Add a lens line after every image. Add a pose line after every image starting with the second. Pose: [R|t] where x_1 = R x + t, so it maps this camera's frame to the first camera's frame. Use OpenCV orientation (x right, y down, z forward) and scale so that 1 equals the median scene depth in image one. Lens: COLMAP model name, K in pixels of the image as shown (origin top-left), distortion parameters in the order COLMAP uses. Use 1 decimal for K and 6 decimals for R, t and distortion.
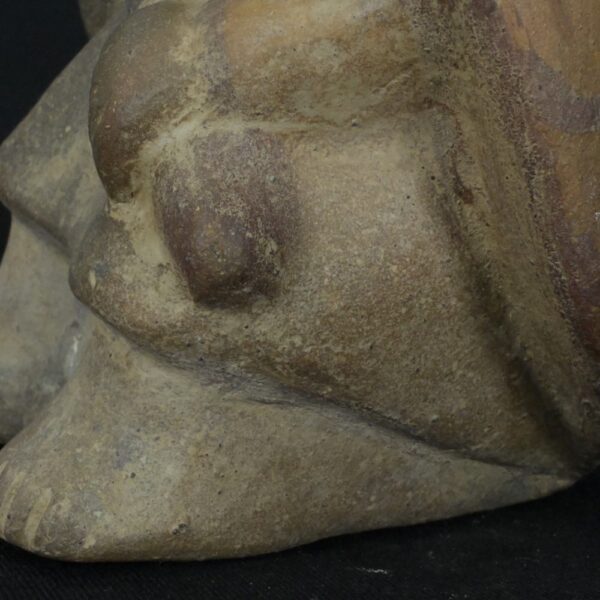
lens RADIAL K [[1949.6, 0, 298.2], [0, 1949.6, 298.0], [0, 0, 1]] dist [0.004574, 0.000000]
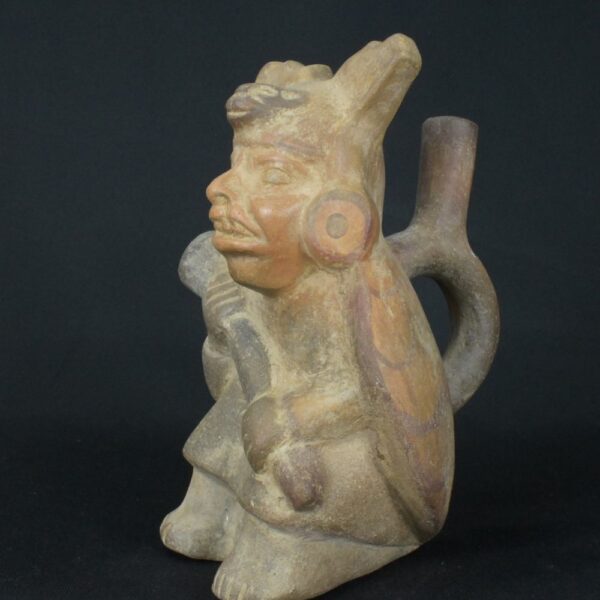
lens RADIAL K [[1000.0, 0, 304.1], [0, 1000.0, 296.9], [0, 0, 1]] dist [0.002830, 0.000000]
pose [[0.987749, -0.097956, 0.121473, -0.177385], [0.109703, 0.989500, -0.094104, -0.158456], [-0.110979, 0.106277, 0.988124, -0.436421]]
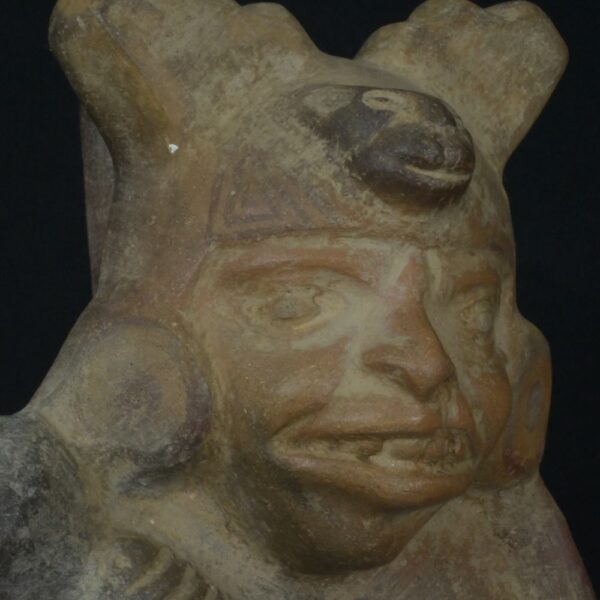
lens RADIAL K [[1949.6, 0, 297.1], [0, 1949.6, 300.6], [0, 0, 1]] dist [0.004574, 0.000000]
pose [[0.034782, -0.242400, 0.969553, -1.249500], [0.086482, 0.967231, 0.238717, -0.795467], [-0.995646, 0.075546, 0.054606, 1.037285]]
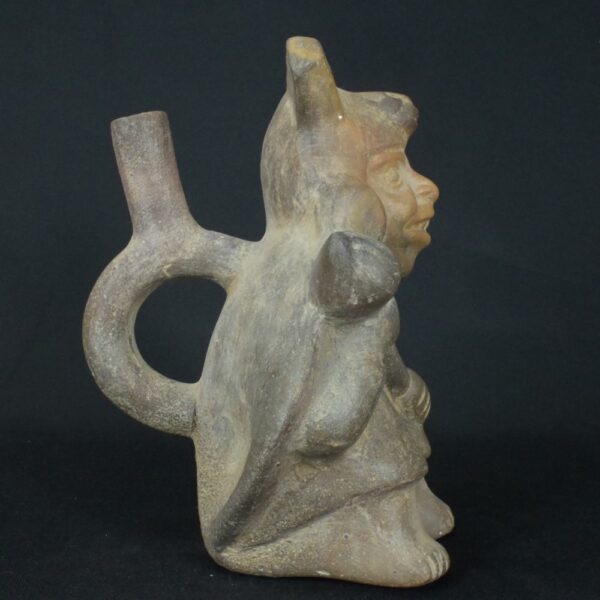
lens RADIAL K [[1000.0, 0, 300.6], [0, 1000.0, 297.5], [0, 0, 1]] dist [0.002830, 0.000000]
pose [[-0.871083, -0.116334, 0.477158, -0.727386], [0.019956, 0.962356, 0.271060, -0.749394], [-0.490730, 0.245638, -0.835970, 2.543830]]
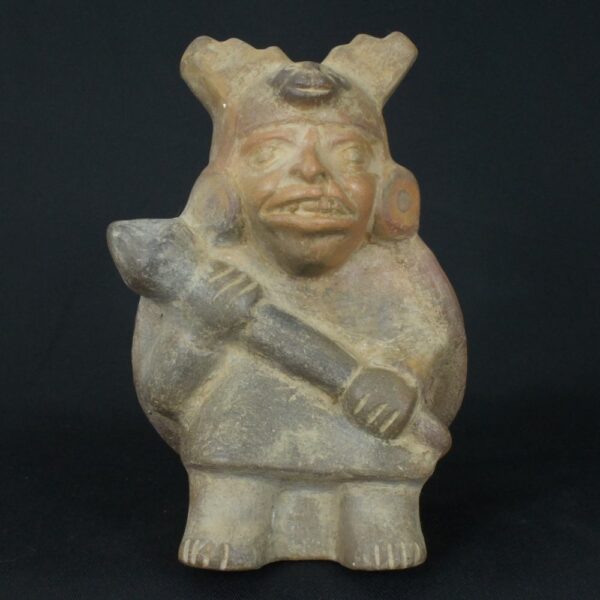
lens RADIAL K [[1000.0, 0, 302.6], [0, 1000.0, 299.9], [0, 0, 1]] dist [0.002830, 0.000000]
pose [[0.370203, -0.191855, 0.908923, -1.459447], [0.244740, 0.964016, 0.103802, -0.438910], [-0.896132, 0.184022, 0.403836, 0.490689]]
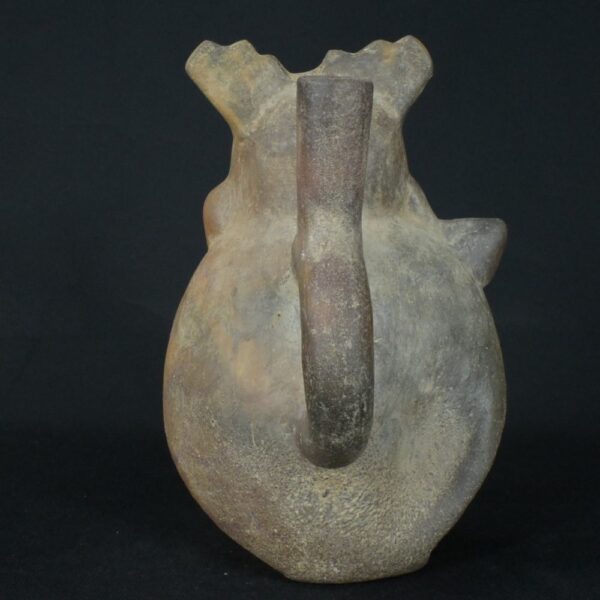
lens RADIAL K [[1000.0, 0, 298.2], [0, 1000.0, 296.9], [0, 0, 1]] dist [0.002830, 0.000000]
pose [[-0.430630, -0.003550, -0.902521, 1.512812], [-0.175134, 0.981313, 0.079704, -0.413505], [0.885373, 0.192385, -0.423205, 1.798426]]
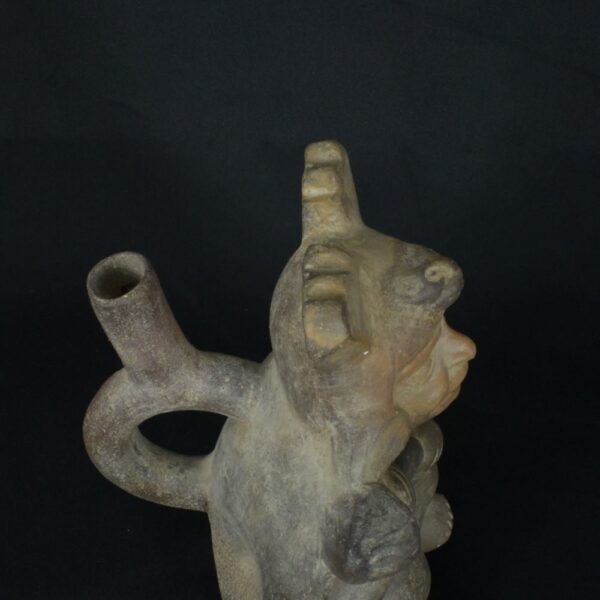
lens RADIAL K [[1000.0, 0, 297.5], [0, 1000.0, 301.8], [0, 0, 1]] dist [0.002830, 0.000000]
pose [[-0.862973, -0.417785, 0.284138, -0.279187], [0.012085, 0.545141, 0.838257, -1.690793], [-0.505106, 0.726827, -0.465392, 1.759081]]
